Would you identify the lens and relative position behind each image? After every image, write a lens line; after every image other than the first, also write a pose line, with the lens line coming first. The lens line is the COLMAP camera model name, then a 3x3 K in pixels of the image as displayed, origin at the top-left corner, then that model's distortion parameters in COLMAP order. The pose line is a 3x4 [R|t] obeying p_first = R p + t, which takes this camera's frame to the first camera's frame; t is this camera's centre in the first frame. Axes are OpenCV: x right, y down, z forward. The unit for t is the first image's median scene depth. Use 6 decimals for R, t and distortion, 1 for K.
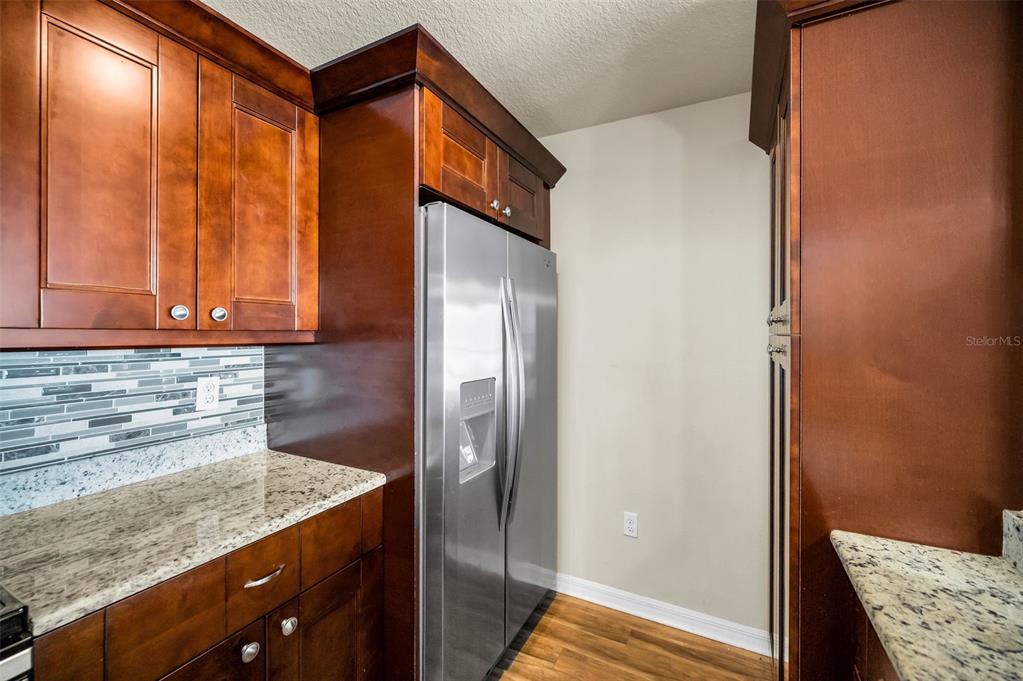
lens RADIAL K [[416.4, 0, 530.2], [0, 416.4, 335.7], [0, 0, 1]] dist [-0.004689, -0.000482]
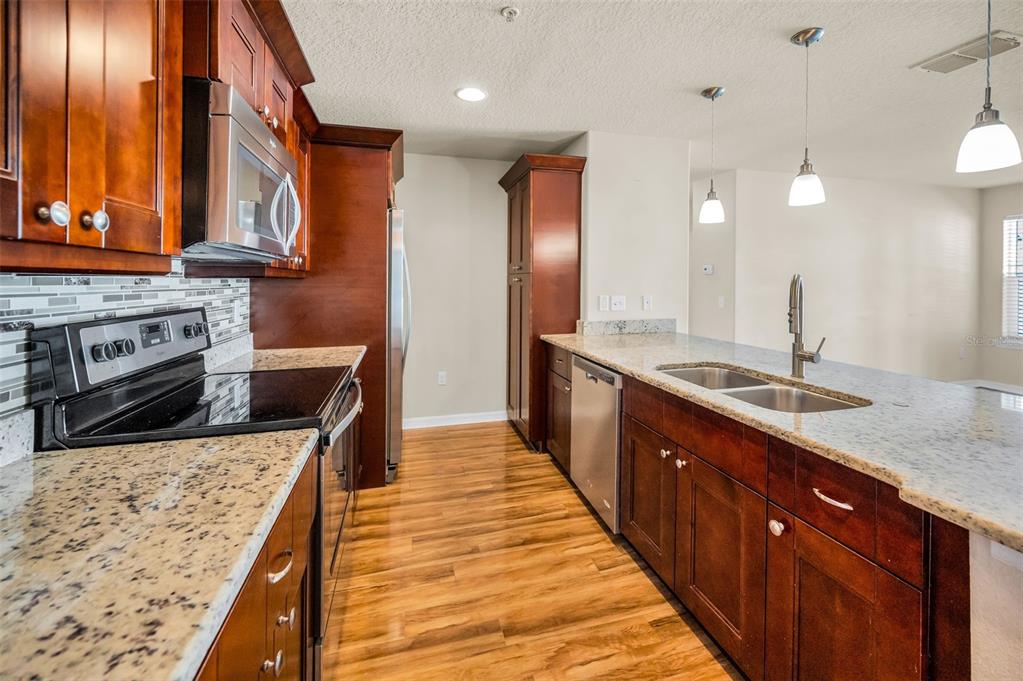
lens RADIAL K [[437.2, 0, 521.4], [0, 437.2, 282.2], [0, 0, 1]] dist [-0.000680, -0.000042]
pose [[0.736790, -0.008409, 0.676070, -1.113082], [0.010705, 0.999942, 0.000771, 0.045276], [-0.676037, 0.006669, 0.736837, -0.911350]]
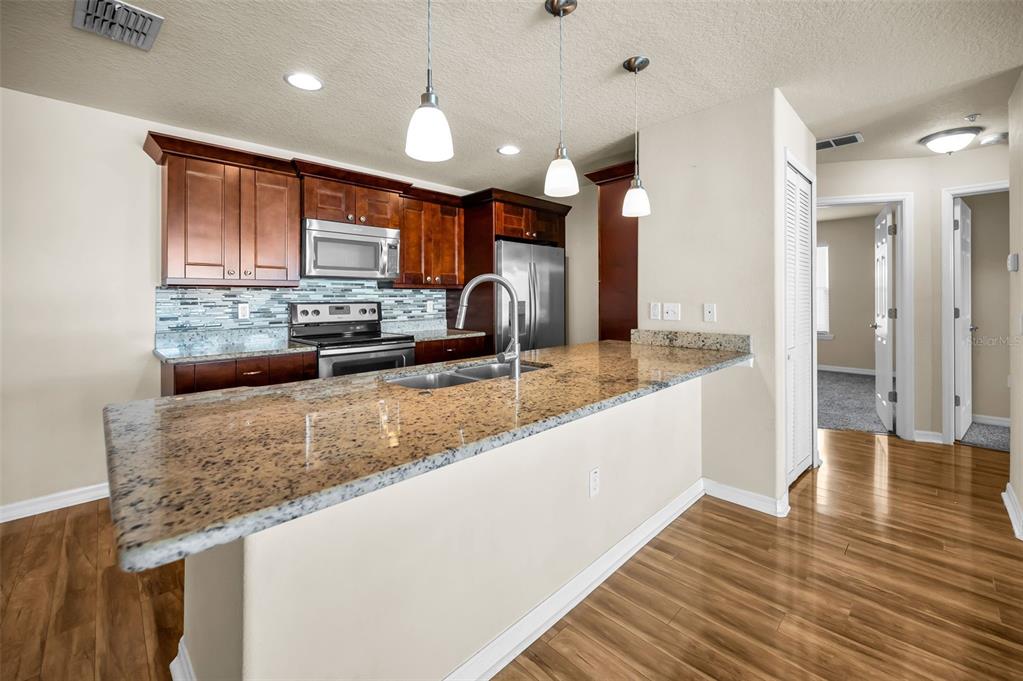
lens RADIAL K [[416.4, 0, 527.8], [0, 416.4, 295.8], [0, 0, 1]] dist [-0.004689, -0.000482]
pose [[0.952427, -0.009068, -0.304631, 0.802743], [0.004356, 0.999860, -0.016143, 0.117307], [0.304735, 0.014048, 0.952334, -1.638687]]
